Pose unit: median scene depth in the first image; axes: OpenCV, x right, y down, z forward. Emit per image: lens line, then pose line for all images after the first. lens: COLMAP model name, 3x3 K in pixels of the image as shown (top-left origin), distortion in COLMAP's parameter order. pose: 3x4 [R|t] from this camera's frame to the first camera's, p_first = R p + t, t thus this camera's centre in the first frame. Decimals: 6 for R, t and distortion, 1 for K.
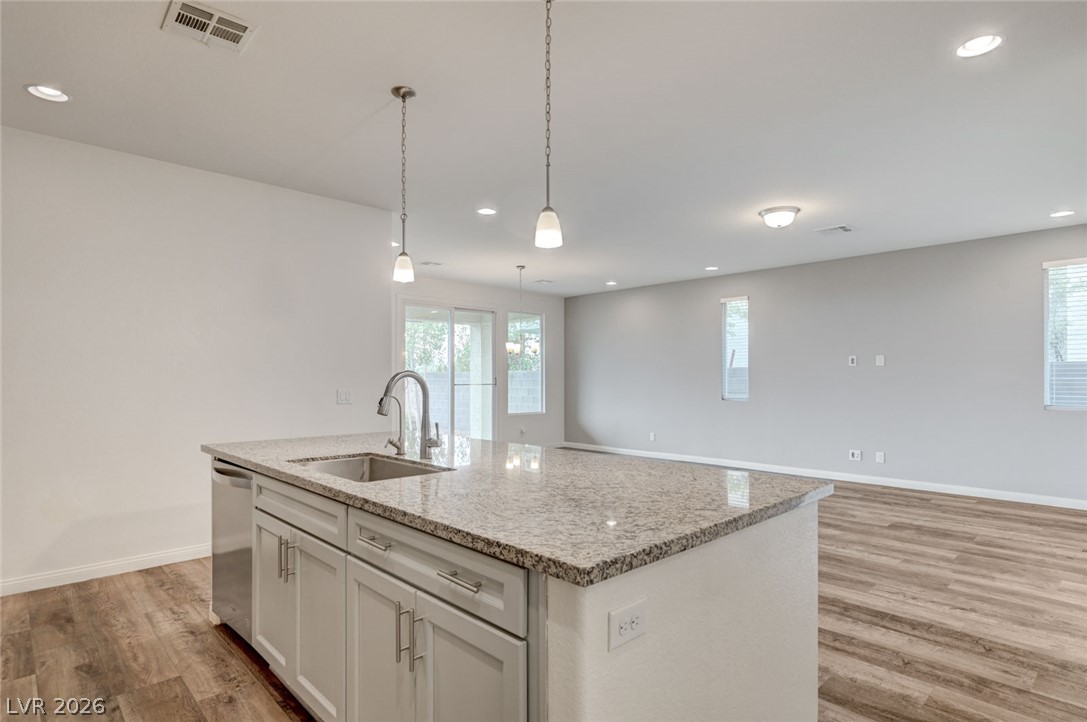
lens RADIAL K [[563.0, 0, 546.9], [0, 563.0, 376.5], [0, 0, 1]] dist [-0.002540, -0.001060]
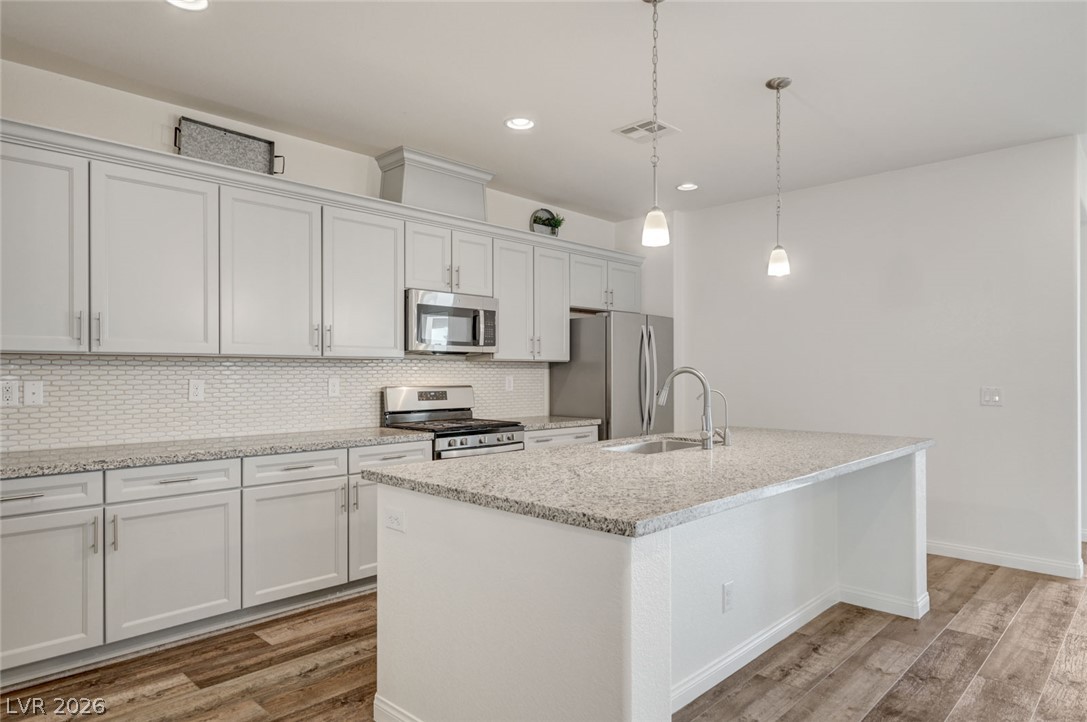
lens RADIAL K [[659.7, 0, 563.9], [0, 659.7, 367.6], [0, 0, 1]] dist [-0.000510, -0.000829]
pose [[0.060593, -0.005052, -0.998150, 0.445899], [0.003154, 0.999983, -0.004870, -0.002242], [0.998158, -0.002853, 0.060608, 0.283860]]
